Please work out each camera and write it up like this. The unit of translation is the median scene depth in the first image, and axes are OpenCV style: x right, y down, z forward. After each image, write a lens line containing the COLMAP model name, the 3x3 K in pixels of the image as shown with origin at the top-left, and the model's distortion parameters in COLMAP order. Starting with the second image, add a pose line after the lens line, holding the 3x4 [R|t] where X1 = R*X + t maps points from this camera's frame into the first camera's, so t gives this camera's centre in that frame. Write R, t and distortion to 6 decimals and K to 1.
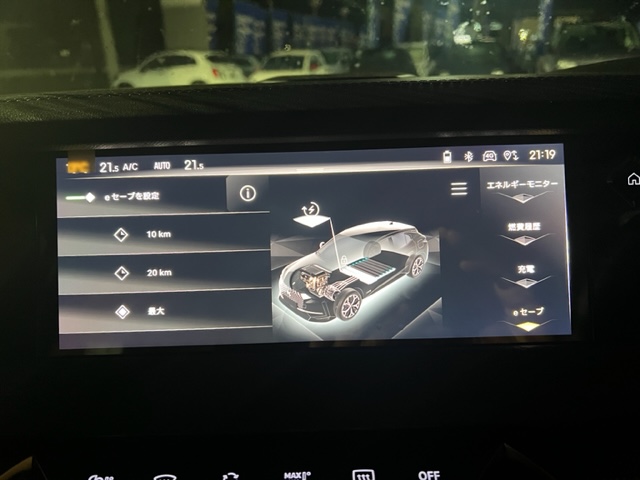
lens RADIAL K [[414.2, 0, 322.0], [0, 414.2, 241.5], [0, 0, 1]] dist [0.012200, -0.004167]
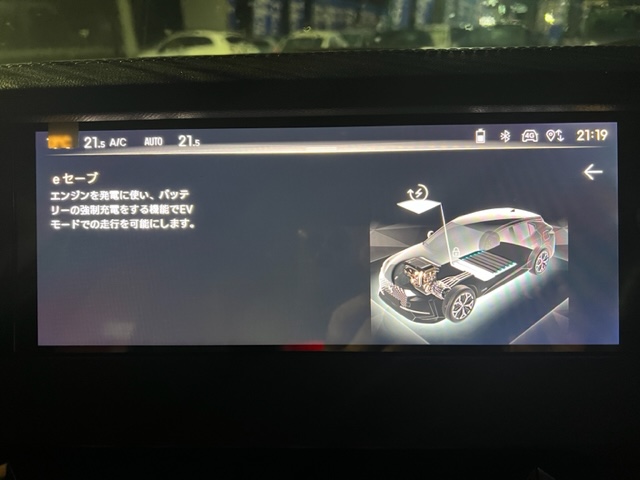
lens RADIAL K [[474.7, 0, 318.4], [0, 474.7, 238.7], [0, 0, 1]] dist [0.003760, 0.000946]
pose [[0.999411, 0.020338, -0.027653, -0.202878], [-0.019884, 0.999665, 0.016598, 0.005903], [0.027981, -0.016038, 0.999480, 0.003156]]
